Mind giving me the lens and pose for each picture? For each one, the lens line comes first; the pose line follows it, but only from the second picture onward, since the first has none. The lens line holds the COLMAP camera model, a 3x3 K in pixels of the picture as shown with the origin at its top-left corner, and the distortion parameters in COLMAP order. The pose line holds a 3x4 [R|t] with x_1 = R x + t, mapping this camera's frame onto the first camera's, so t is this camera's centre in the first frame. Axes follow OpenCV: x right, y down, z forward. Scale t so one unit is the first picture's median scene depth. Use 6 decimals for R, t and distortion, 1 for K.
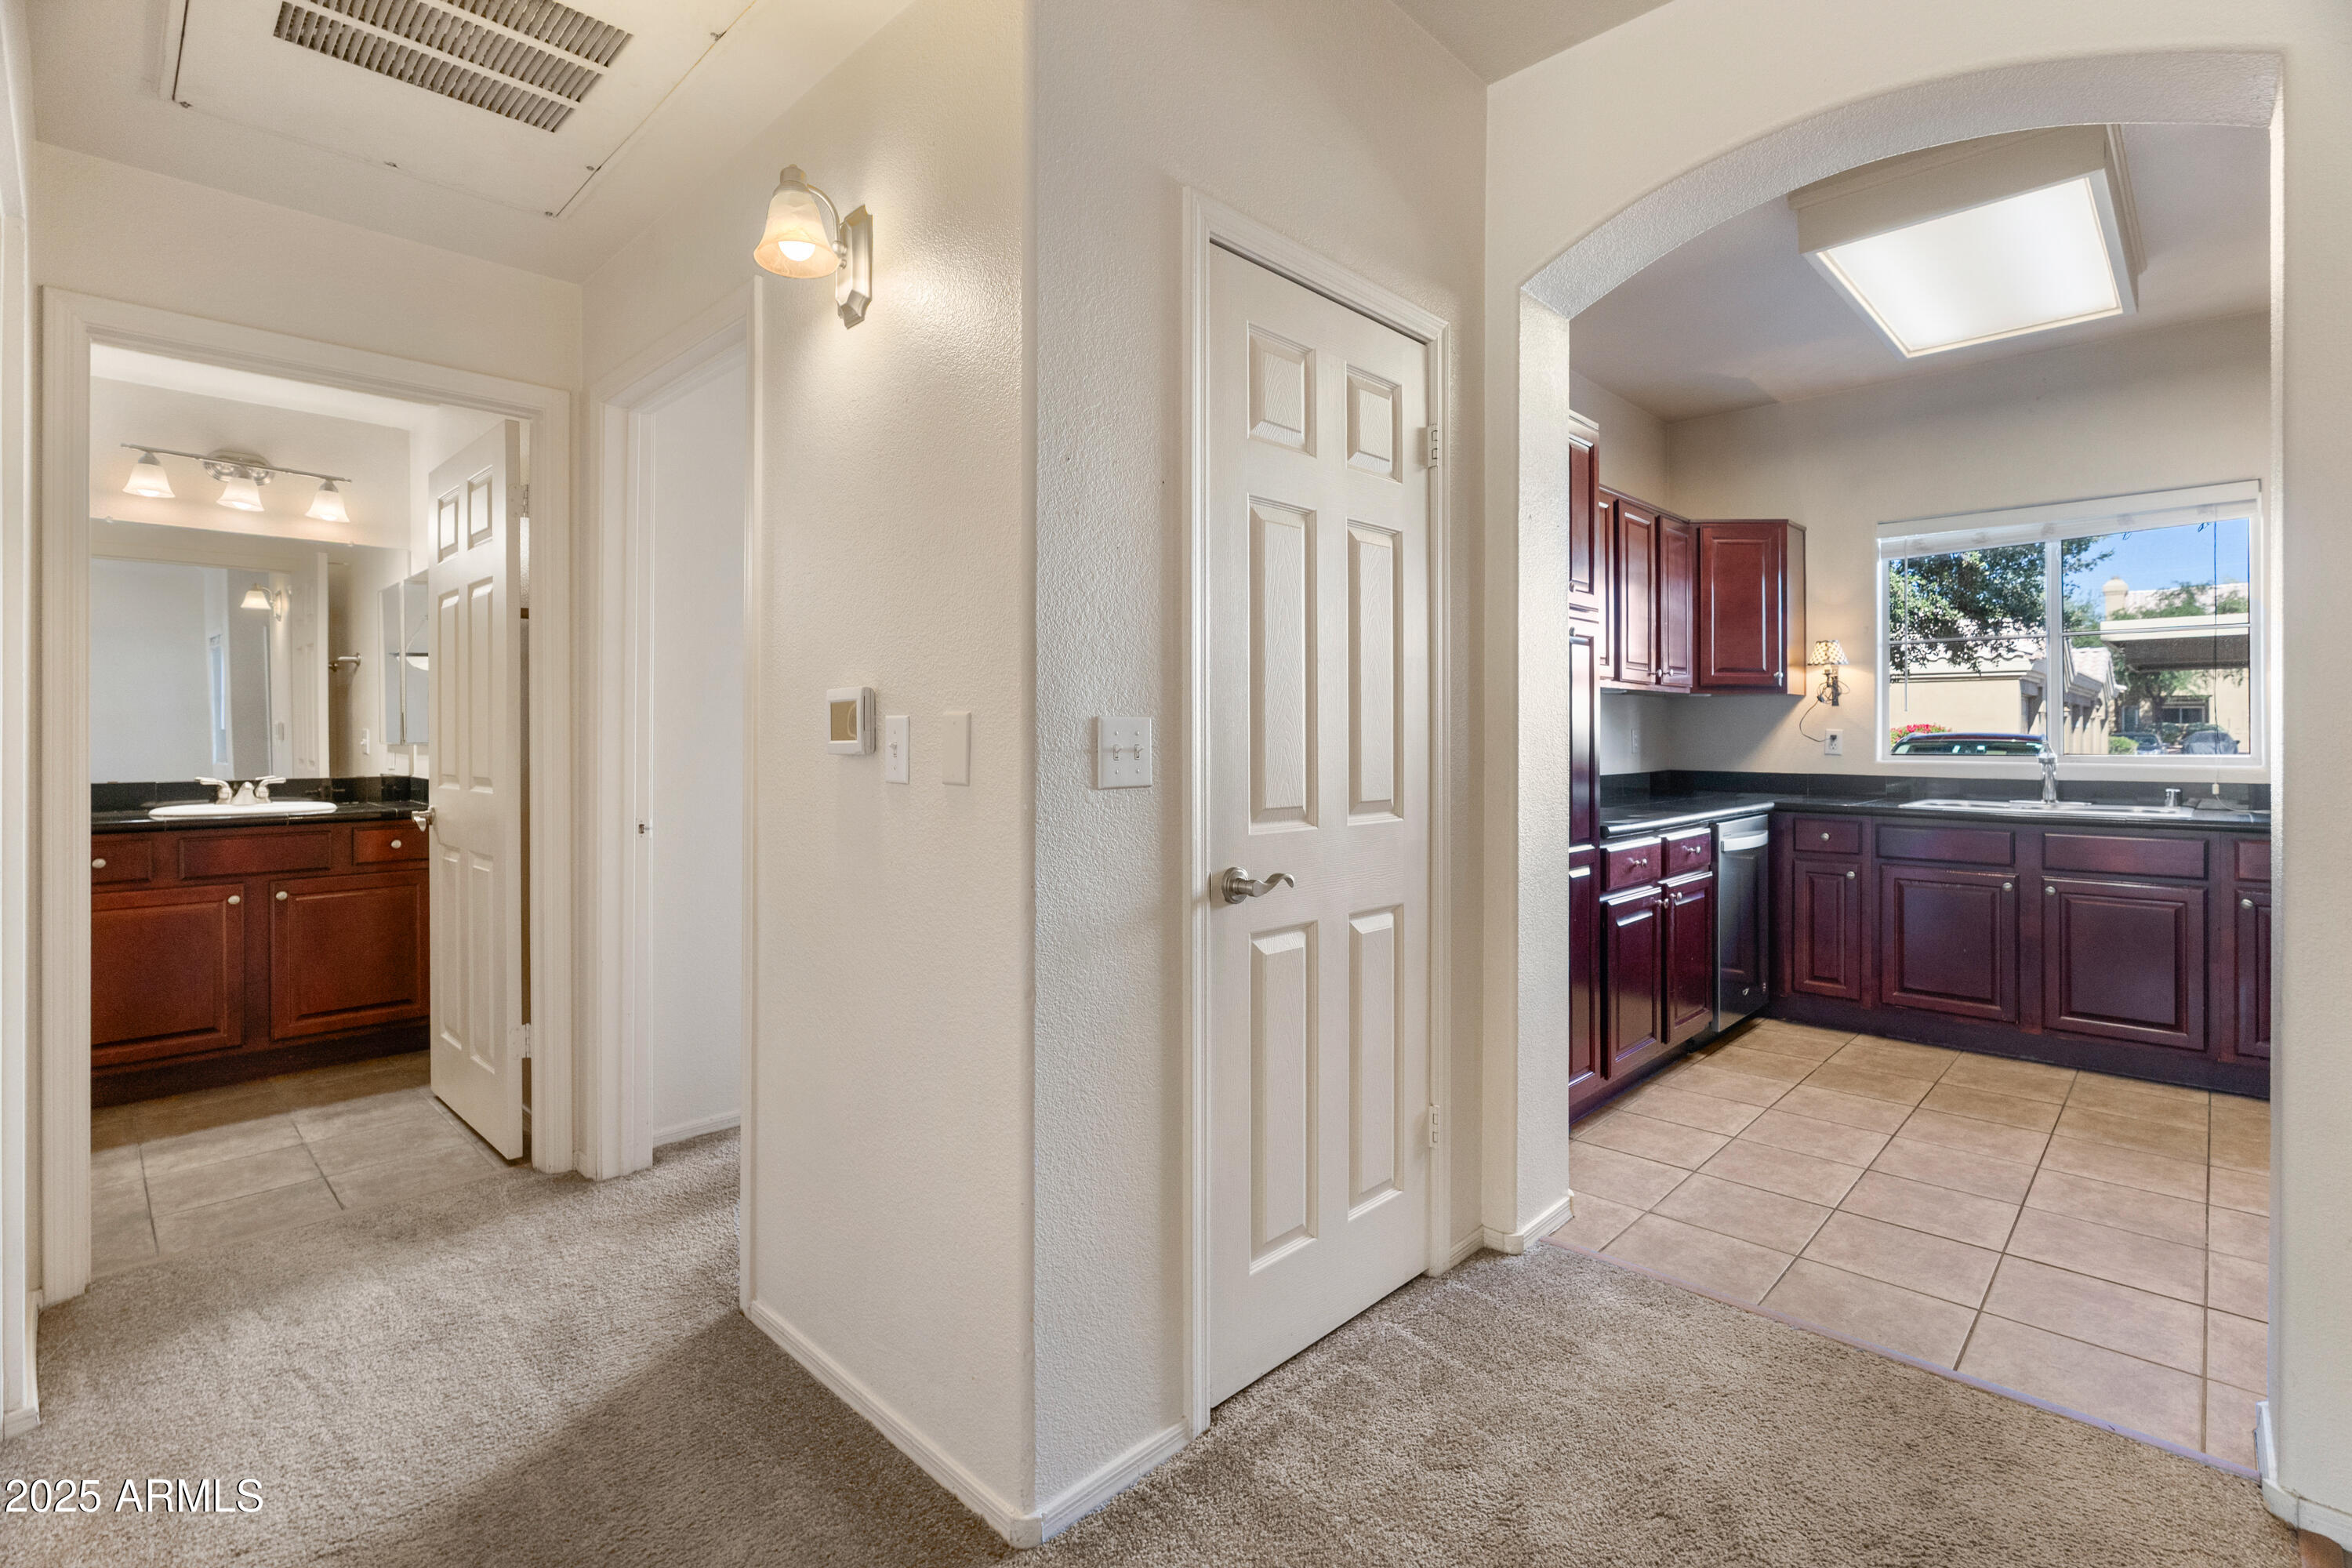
lens RADIAL K [[1090.1, 0, 1176.5], [0, 1090.1, 724.5], [0, 0, 1]] dist [0.002069, -0.000109]
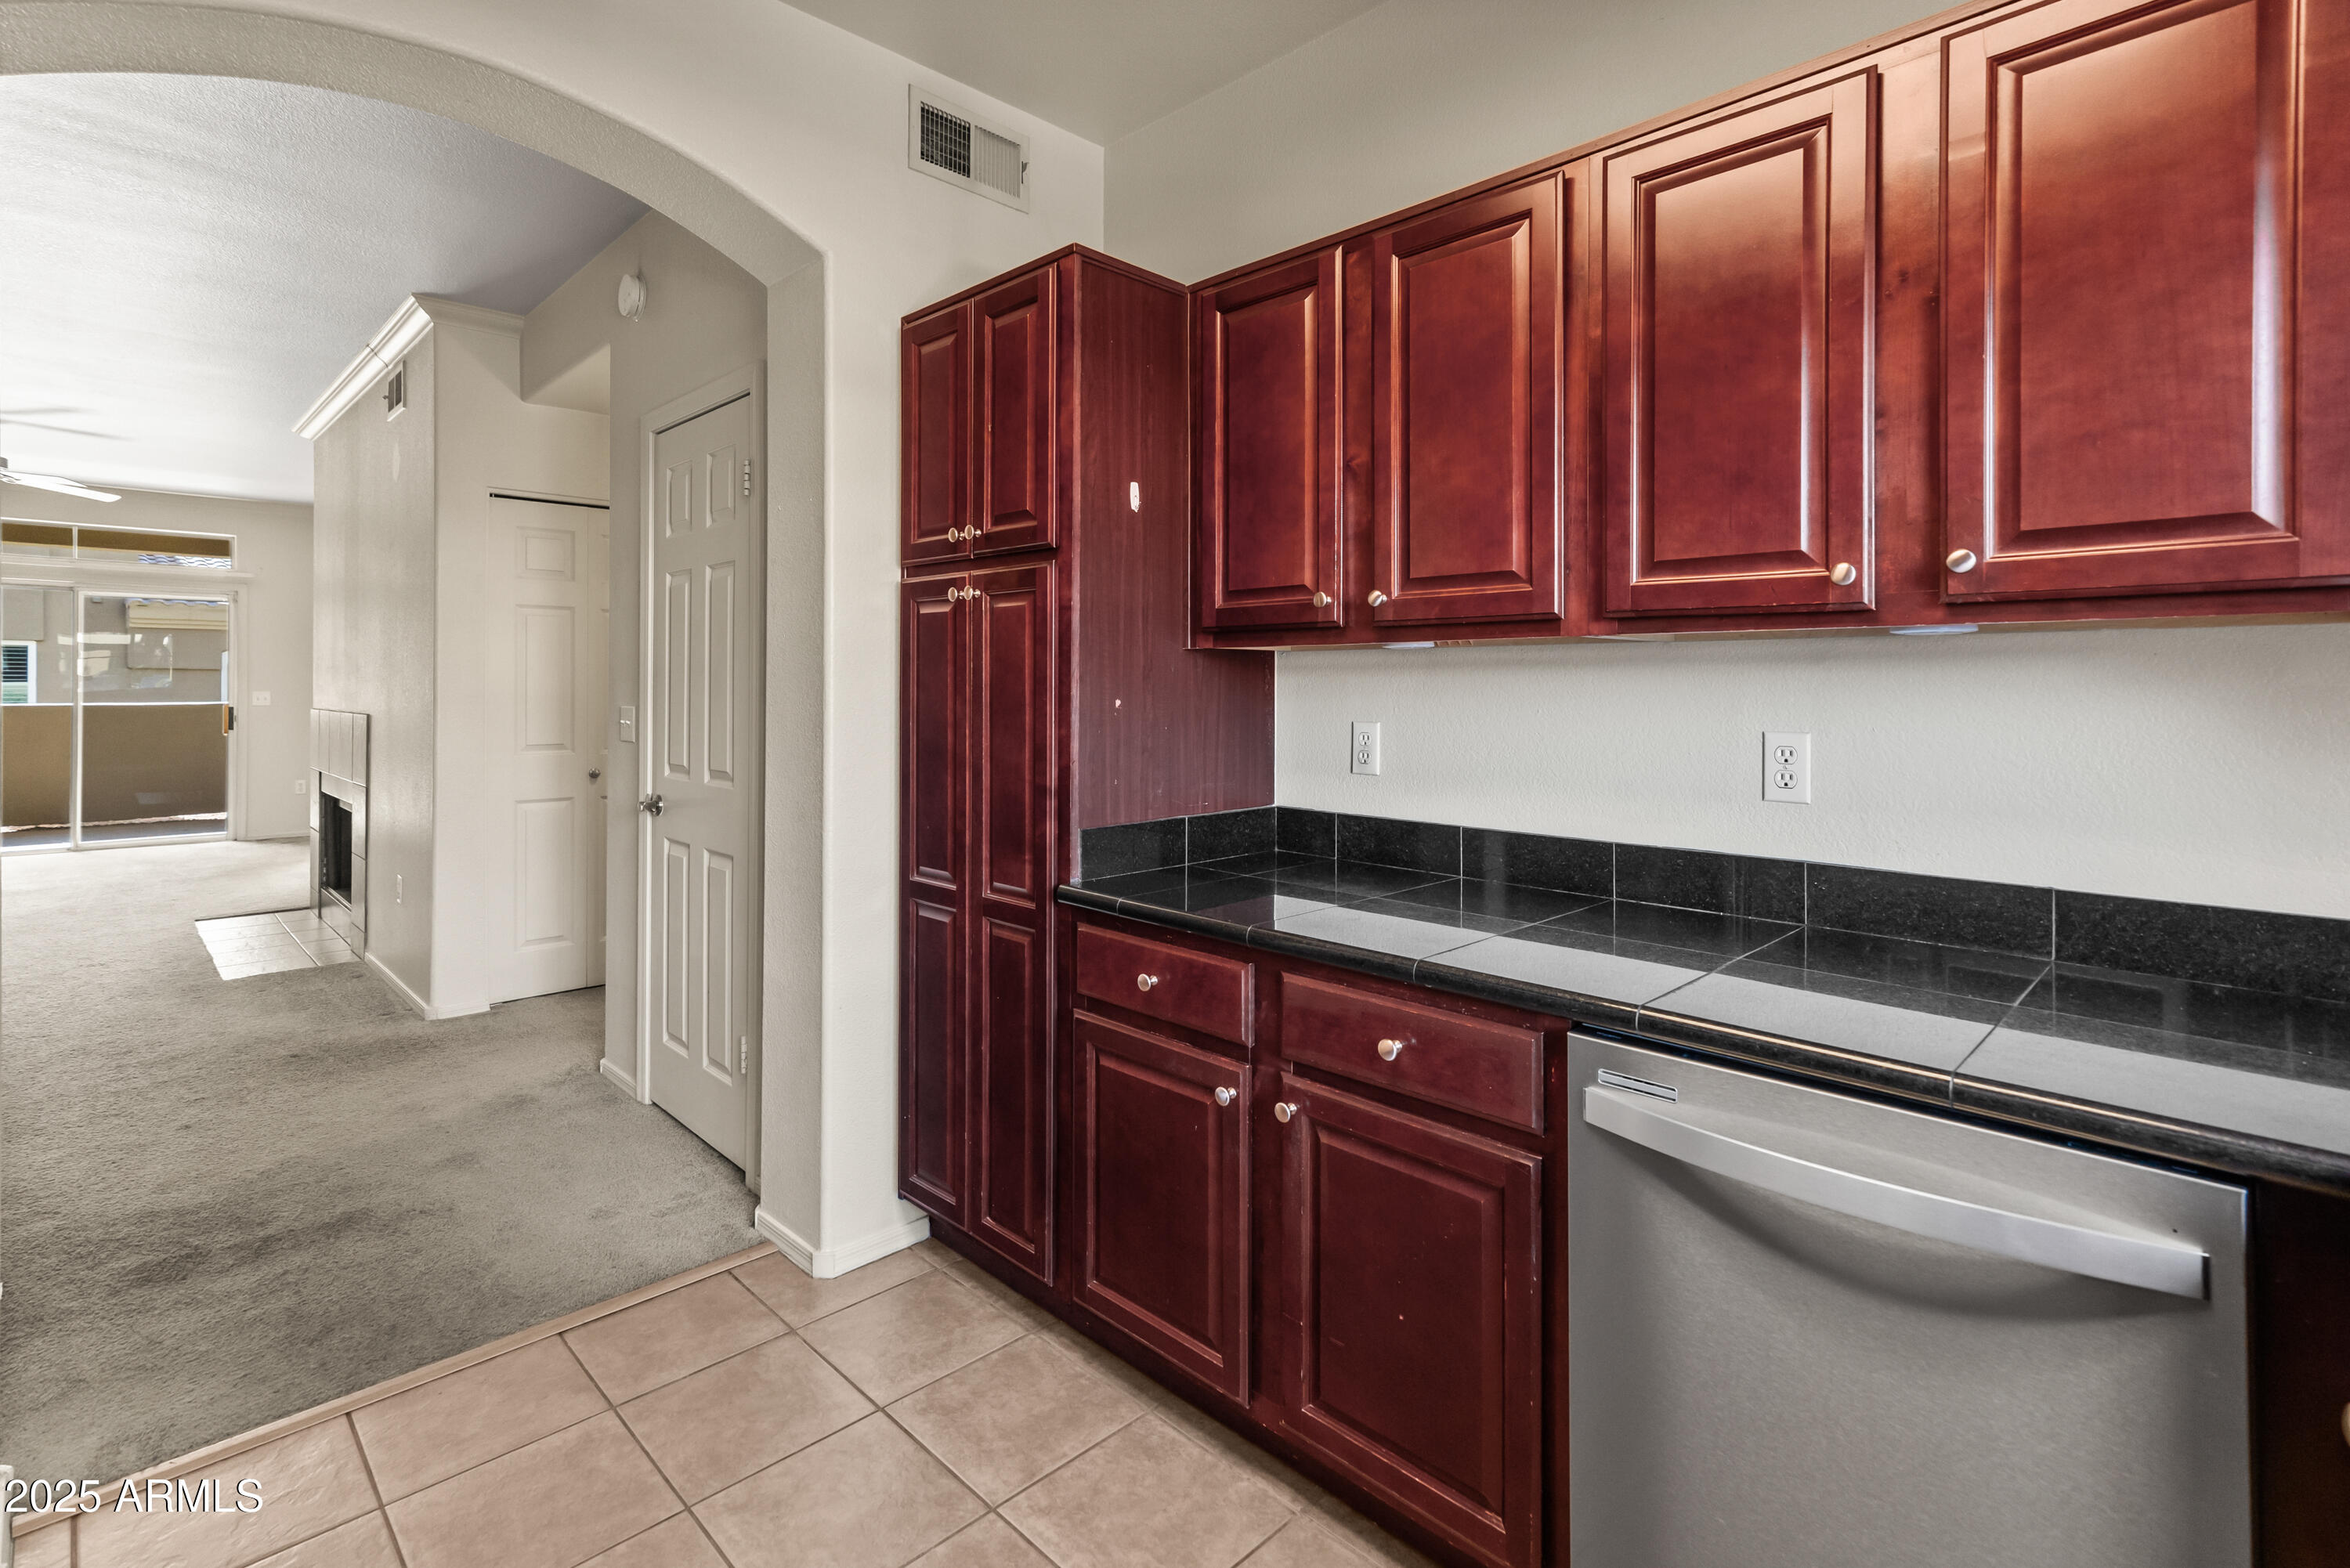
lens RADIAL K [[1109.0, 0, 1173.5], [0, 1109.0, 676.0], [0, 0, 1]] dist [0.001790, 0.000146]
pose [[-0.022344, -0.005538, -0.999735, 0.600726], [0.001435, 0.999983, -0.005571, -0.013280], [0.999749, -0.001559, -0.022335, 0.628709]]
